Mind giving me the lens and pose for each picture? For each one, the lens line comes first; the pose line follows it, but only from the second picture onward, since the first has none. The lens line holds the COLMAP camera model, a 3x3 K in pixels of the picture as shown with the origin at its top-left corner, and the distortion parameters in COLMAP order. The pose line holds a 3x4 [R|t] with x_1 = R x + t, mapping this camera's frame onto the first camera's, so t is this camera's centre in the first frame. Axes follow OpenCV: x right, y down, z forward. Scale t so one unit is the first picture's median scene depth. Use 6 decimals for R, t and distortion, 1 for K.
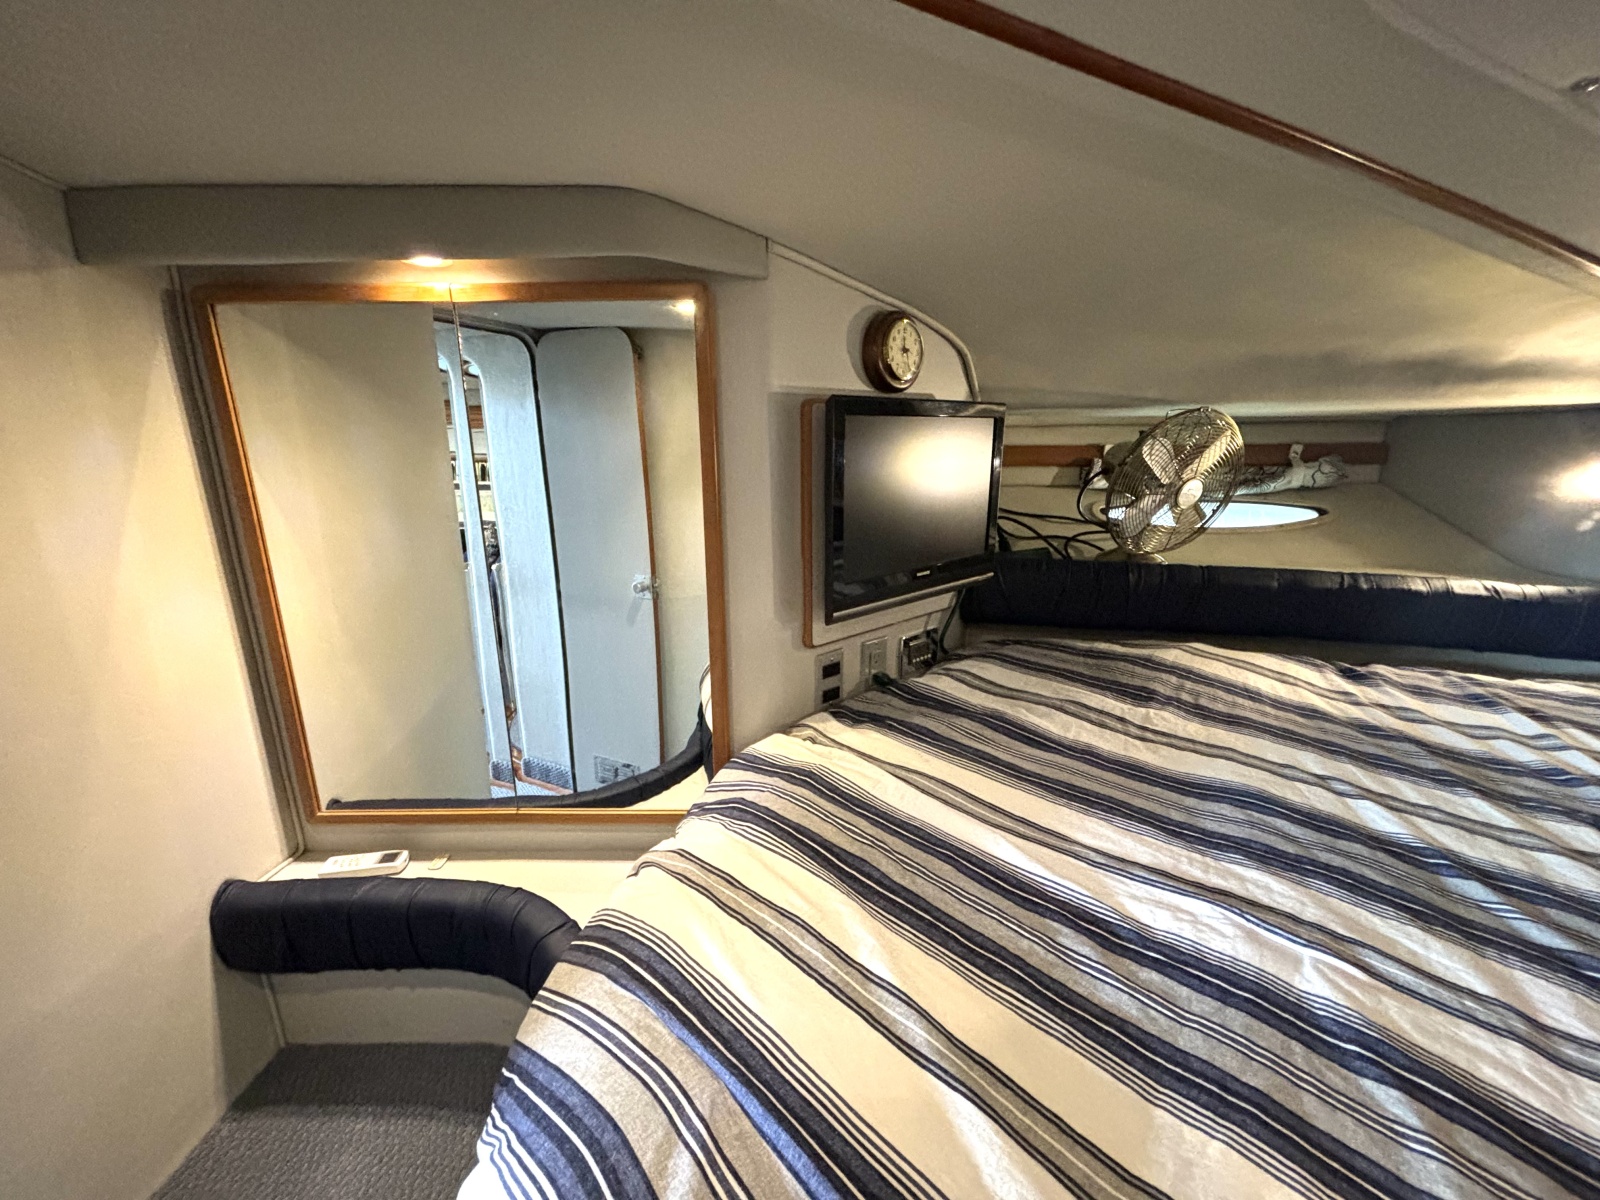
lens RADIAL K [[637.7, 0, 794.8], [0, 637.7, 602.3], [0, 0, 1]] dist [-0.000623, 0.000496]
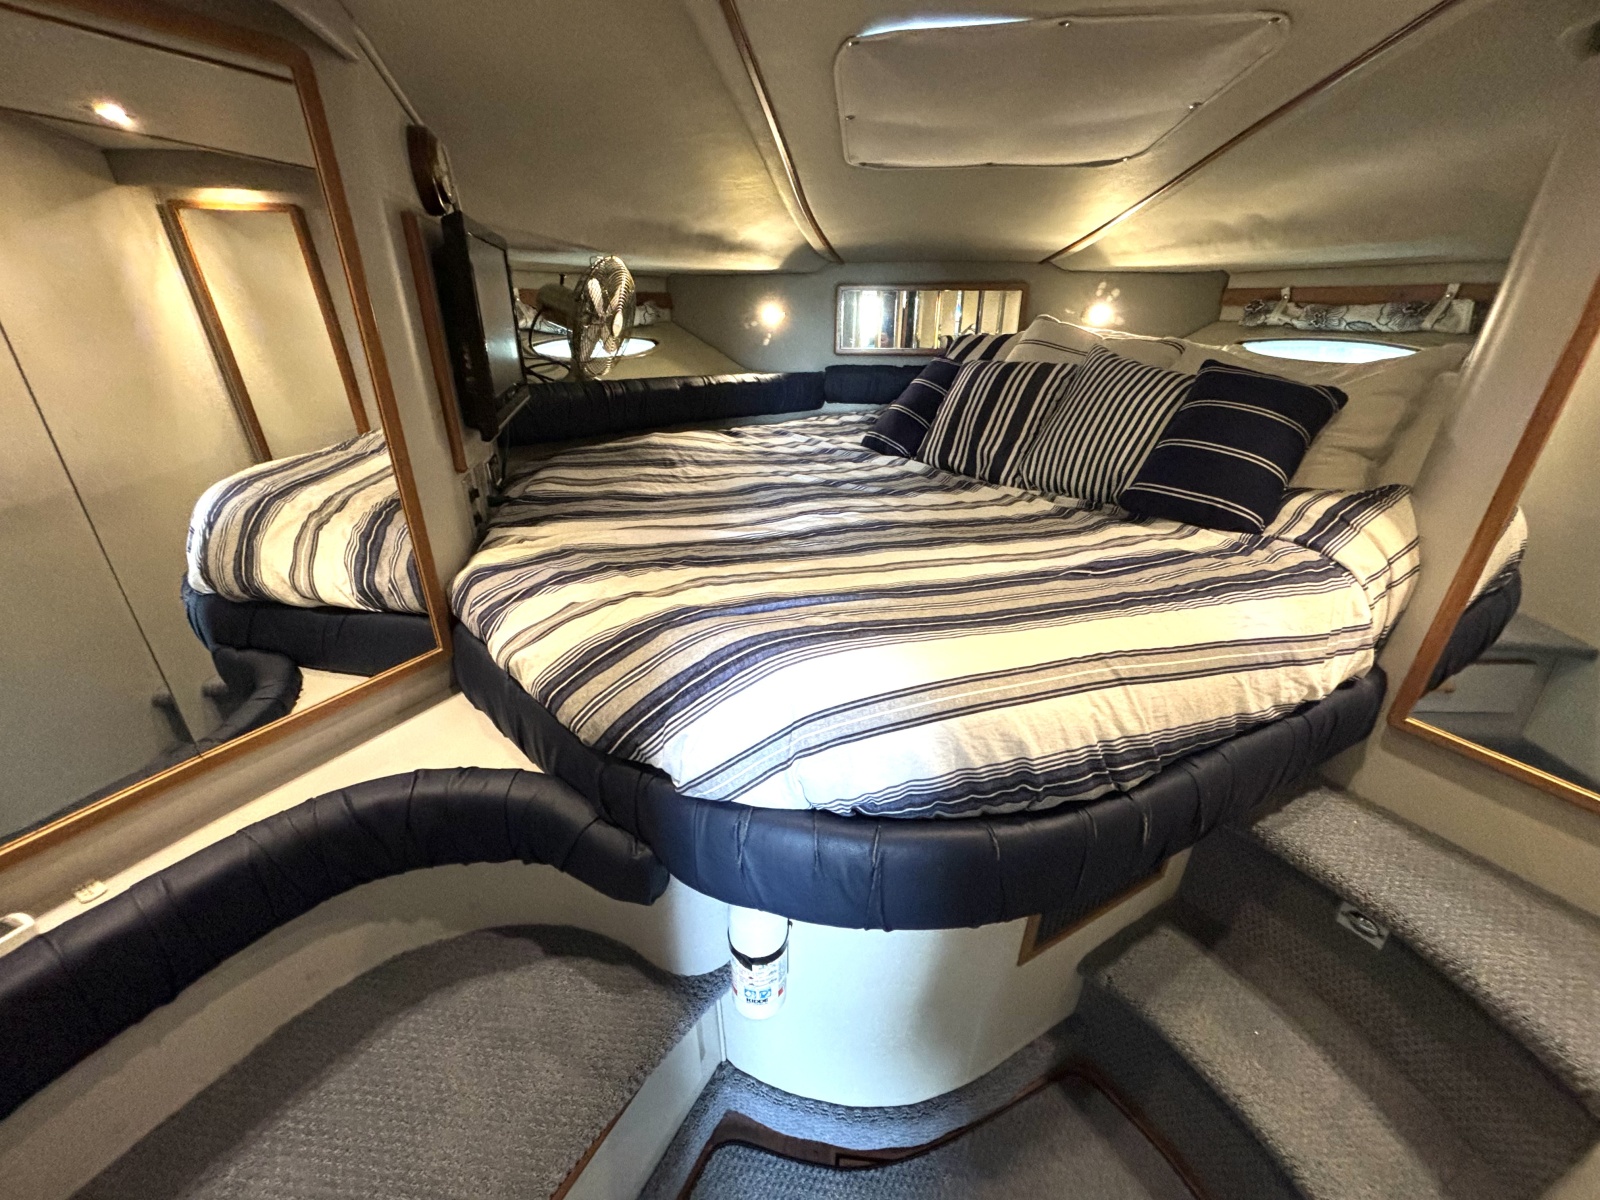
lens RADIAL K [[638.7, 0, 809.3], [0, 638.7, 598.5], [0, 0, 1]] dist [0.005393, 0.000330]
pose [[0.446425, -0.355851, 0.821021, -0.707946], [0.202560, 0.933895, 0.294633, 0.075817], [-0.871593, 0.034774, 0.488995, -0.005079]]
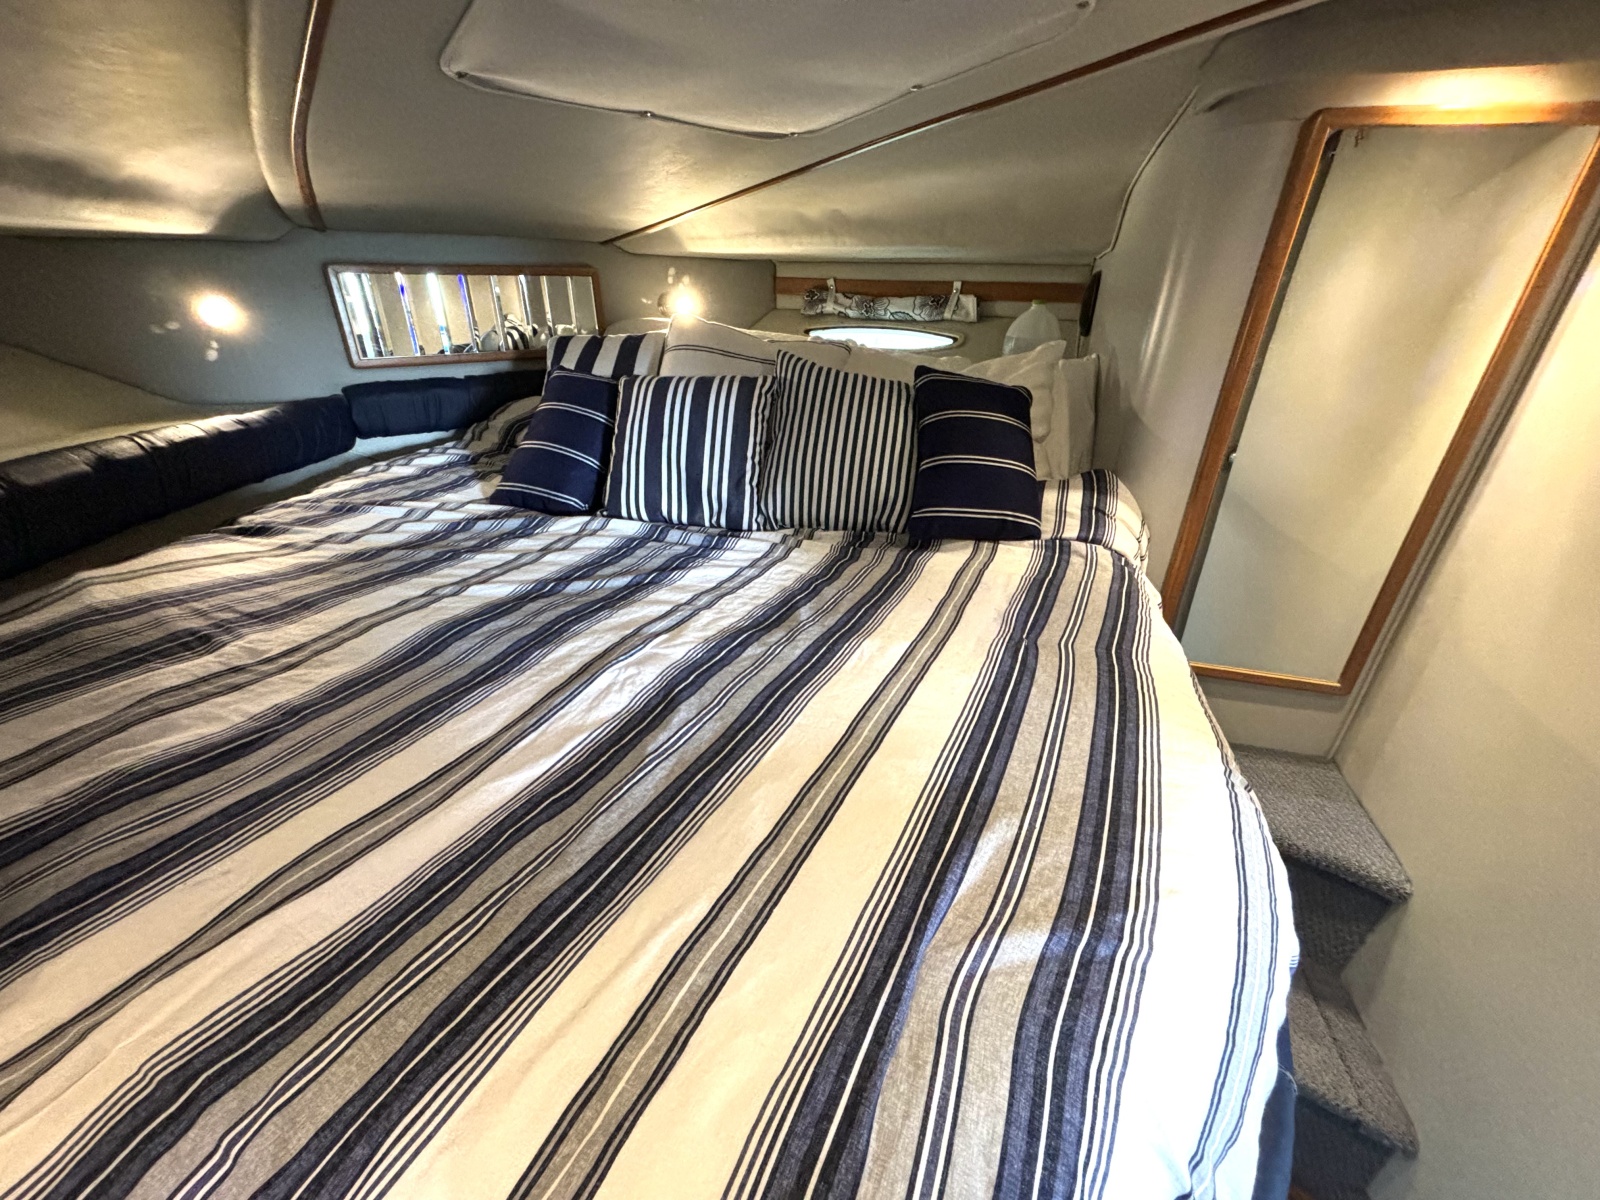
lens RADIAL K [[637.7, 0, 794.8], [0, 637.7, 602.3], [0, 0, 1]] dist [-0.000623, 0.000496]
pose [[-0.299963, -0.418473, 0.857265, -0.297482], [0.216949, 0.845173, 0.488482, -0.107809], [-0.928954, 0.332509, -0.162733, 0.508962]]
